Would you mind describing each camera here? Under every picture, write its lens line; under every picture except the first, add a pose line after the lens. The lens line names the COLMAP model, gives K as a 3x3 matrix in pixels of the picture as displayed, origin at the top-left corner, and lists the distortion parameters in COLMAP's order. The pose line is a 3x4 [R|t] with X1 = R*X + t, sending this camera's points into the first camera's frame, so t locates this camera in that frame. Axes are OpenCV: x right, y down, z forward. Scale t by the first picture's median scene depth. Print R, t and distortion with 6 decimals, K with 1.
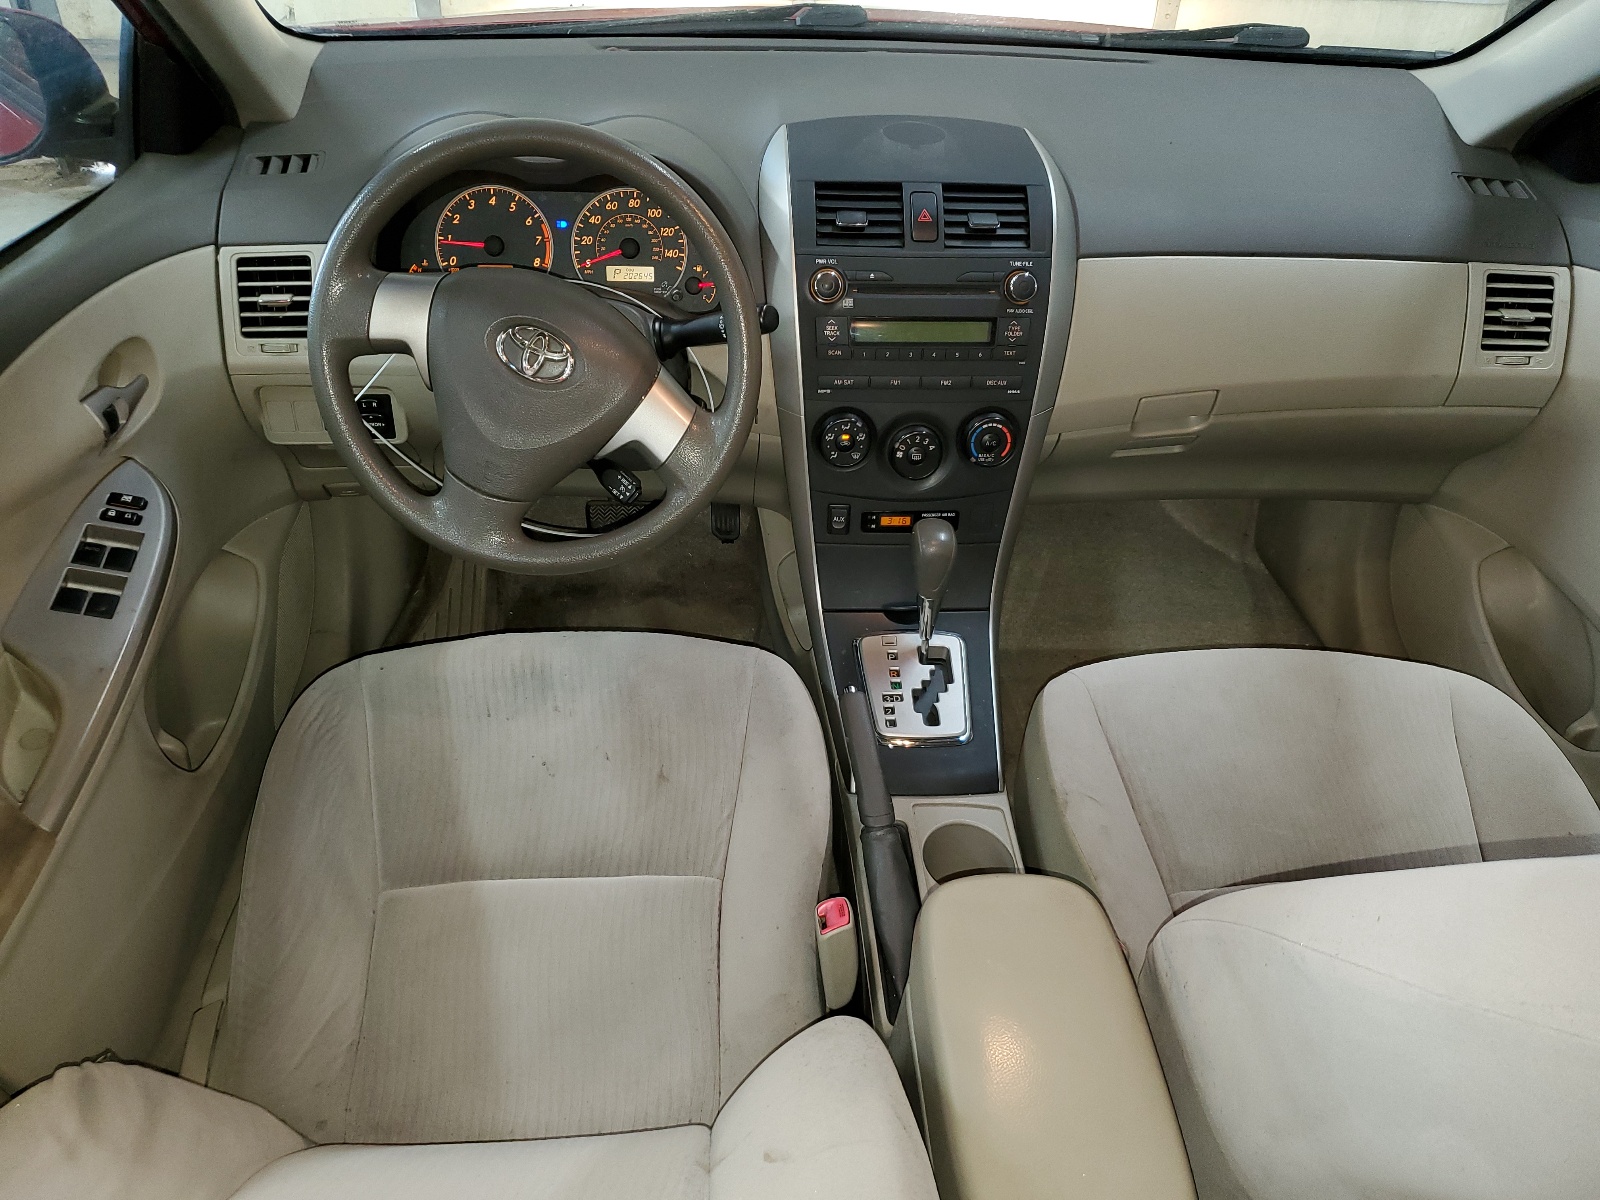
lens RADIAL K [[1196.3, 0, 796.5], [0, 1196.3, 608.9], [0, 0, 1]] dist [-0.003492, -0.002990]
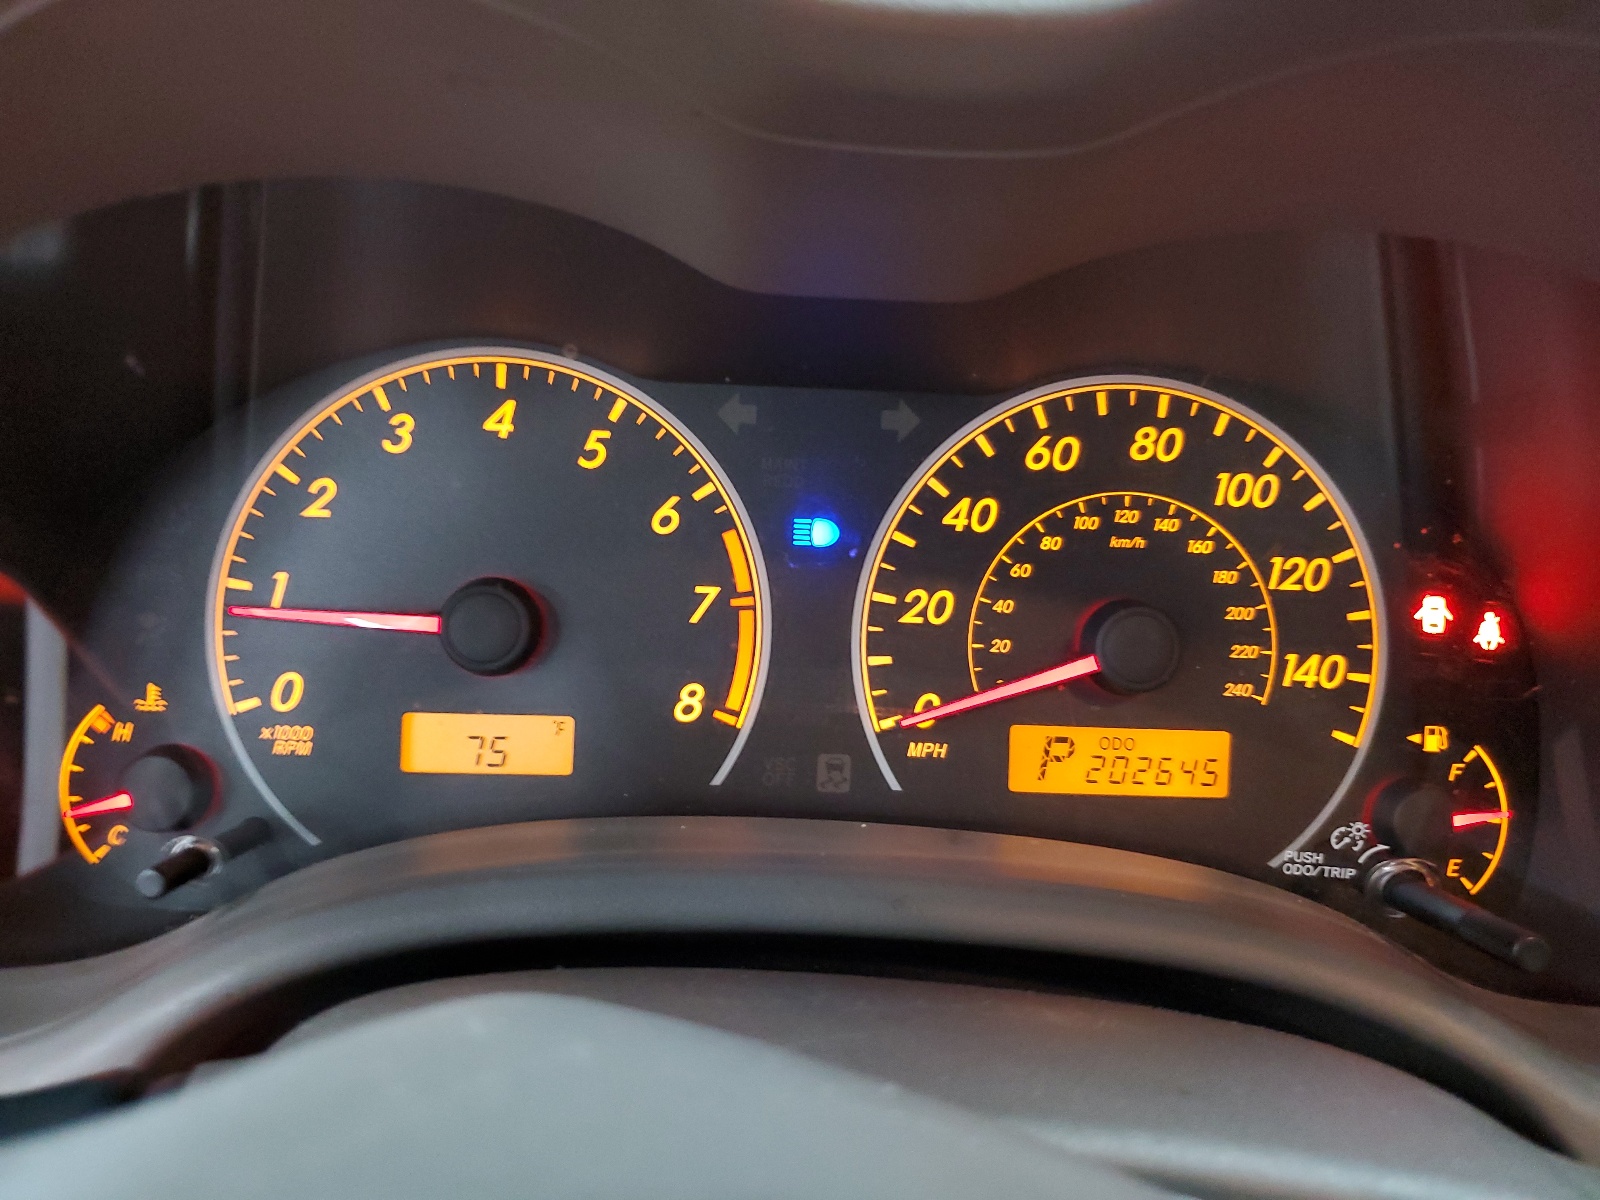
lens RADIAL K [[1196.3, 0, 799.8], [0, 1196.3, 598.6], [0, 0, 1]] dist [-0.003492, -0.002990]
pose [[0.980732, 0.015454, -0.194745, -0.156909], [-0.072019, 0.955254, -0.286886, -0.248096], [0.181598, 0.295384, 0.937961, 0.799662]]
